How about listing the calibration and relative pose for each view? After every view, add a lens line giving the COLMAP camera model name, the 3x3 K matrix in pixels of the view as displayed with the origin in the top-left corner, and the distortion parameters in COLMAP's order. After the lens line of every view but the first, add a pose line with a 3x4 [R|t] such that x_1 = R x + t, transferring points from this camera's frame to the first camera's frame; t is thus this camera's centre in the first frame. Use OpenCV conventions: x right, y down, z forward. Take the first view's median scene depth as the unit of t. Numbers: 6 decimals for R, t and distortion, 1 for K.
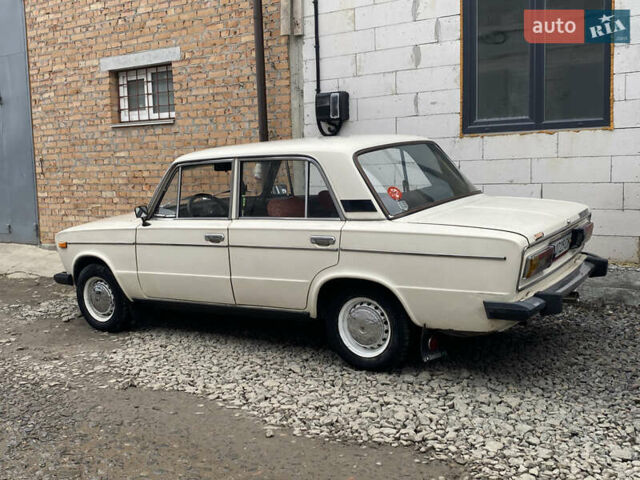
lens RADIAL K [[732.7, 0, 321.2], [0, 732.7, 239.0], [0, 0, 1]] dist [0.026125, 0.000000]
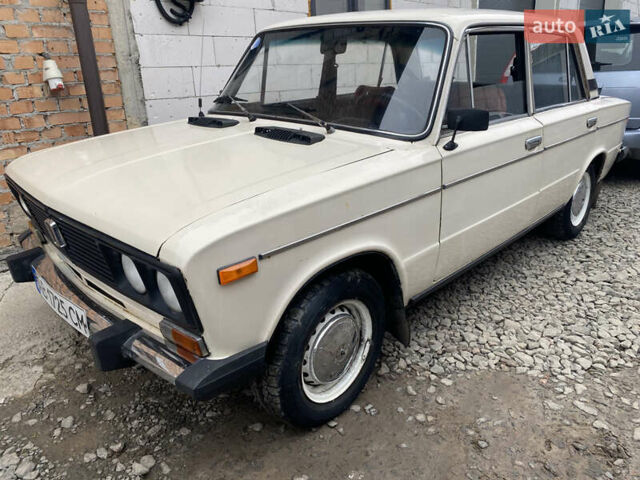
lens RADIAL K [[494.0, 0, 314.9], [0, 494.0, 240.1], [0, 0, 1]] dist [0.005545, -0.012194]
pose [[0.160412, -0.287244, 0.944330, -0.661654], [0.140498, 0.953622, 0.266204, -0.069787], [-0.977000, 0.089974, 0.193330, 1.122996]]
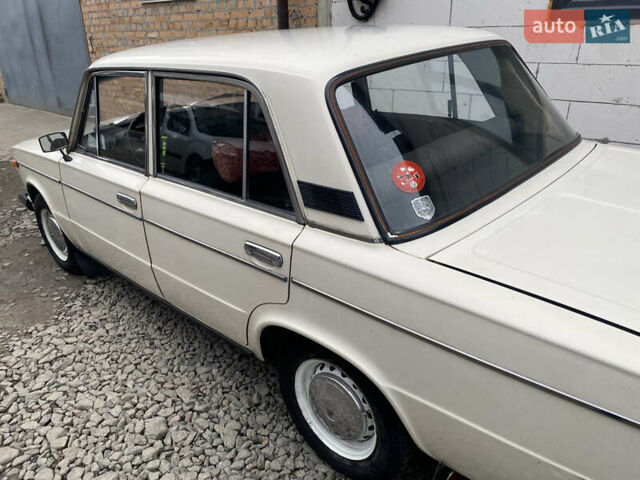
lens RADIAL K [[494.0, 0, 315.3], [0, 494.0, 241.2], [0, 0, 1]] dist [0.005545, -0.012194]
pose [[0.985390, 0.078640, -0.151070, 0.083031], [-0.029655, 0.952689, 0.302496, -0.104047], [0.167711, -0.293596, 0.941103, 0.615725]]
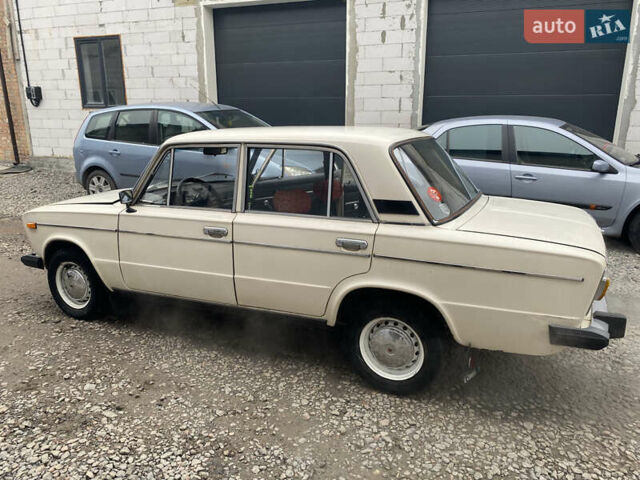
lens RADIAL K [[494.0, 0, 320.4], [0, 494.0, 240.1], [0, 0, 1]] dist [0.005545, -0.012194]
pose [[0.981634, 0.024804, 0.189153, -0.133980], [-0.039194, 0.996582, 0.072715, -0.040632], [-0.186702, -0.078794, 0.979252, 0.384748]]
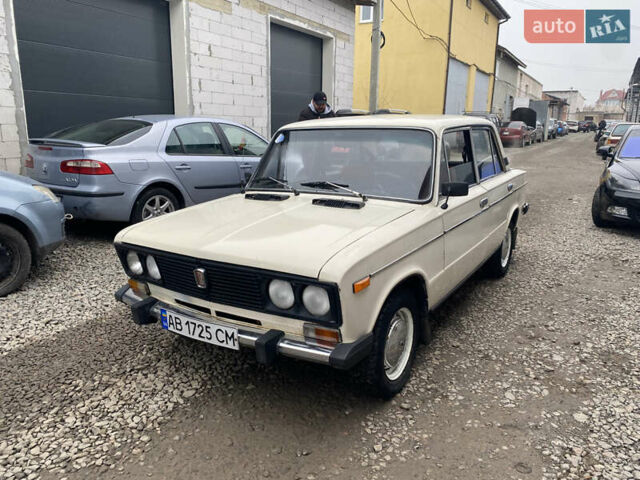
lens RADIAL K [[494.0, 0, 323.8], [0, 494.0, 241.7], [0, 0, 1]] dist [0.005545, -0.012194]
pose [[-0.049937, -0.157786, 0.986210, -0.836648], [0.166708, 0.972272, 0.163997, -0.101188], [-0.984741, 0.172599, -0.022248, 1.248719]]
